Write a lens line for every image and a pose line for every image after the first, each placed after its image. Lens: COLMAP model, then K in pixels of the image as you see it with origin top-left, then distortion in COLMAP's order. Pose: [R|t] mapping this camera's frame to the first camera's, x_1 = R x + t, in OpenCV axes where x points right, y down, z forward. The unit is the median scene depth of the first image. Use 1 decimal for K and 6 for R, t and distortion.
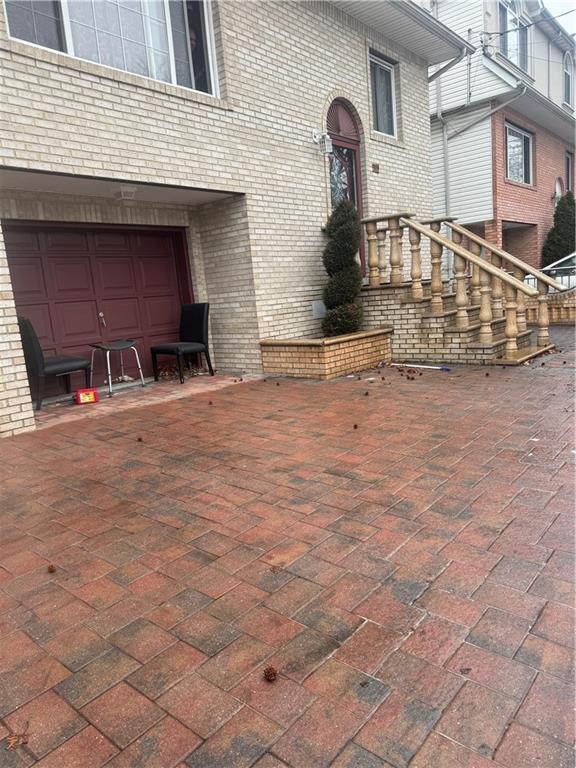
lens RADIAL K [[535.0, 0, 288.0], [0, 535.0, 384.0], [0, 0, 1]] dist [0.091085, -0.126242]
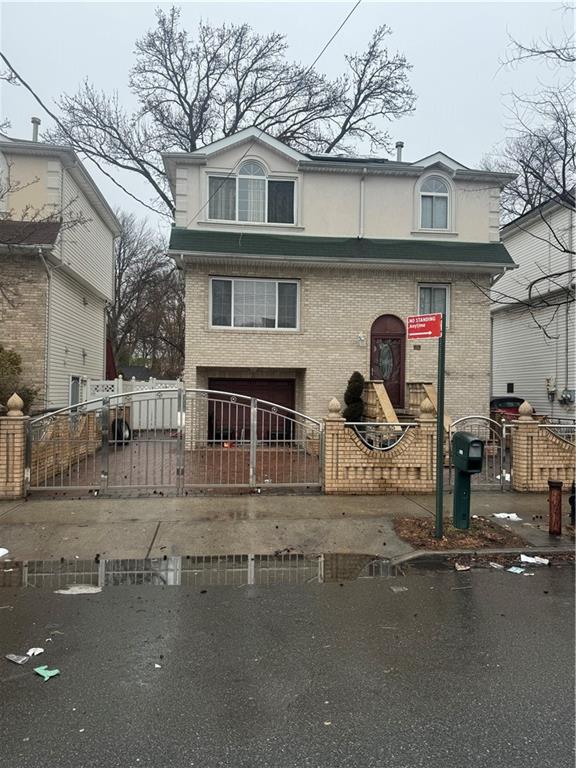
lens RADIAL K [[535.0, 0, 288.0], [0, 535.0, 384.0], [0, 0, 1]] dist [0.091085, -0.126242]
pose [[0.727466, 0.085596, -0.680784, 1.262965], [-0.188154, 0.979040, -0.077960, -0.094238], [0.659842, 0.184806, 0.728323, -0.589723]]
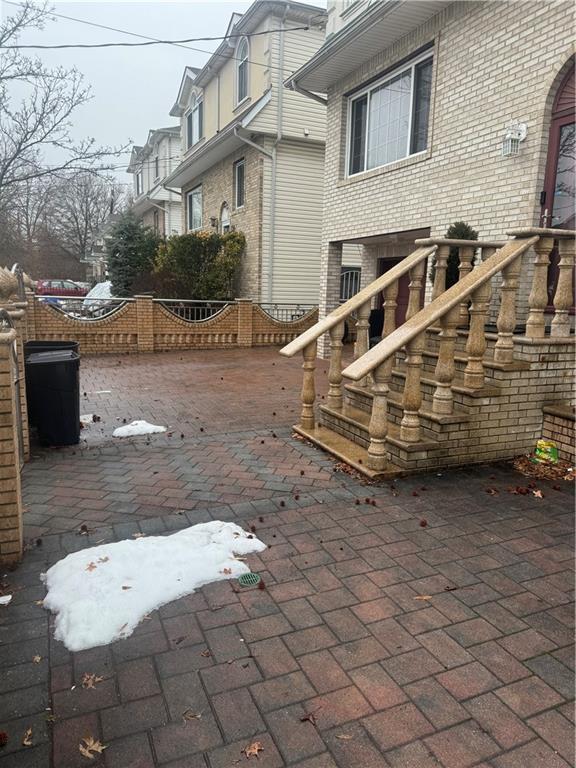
lens RADIAL K [[535.0, 0, 288.0], [0, 535.0, 384.0], [0, 0, 1]] dist [0.091085, -0.126242]
pose [[-0.430800, 0.234717, -0.871389, 1.026857], [-0.132481, 0.938675, 0.318337, -0.336352], [0.892670, 0.252582, -0.373286, 1.141054]]
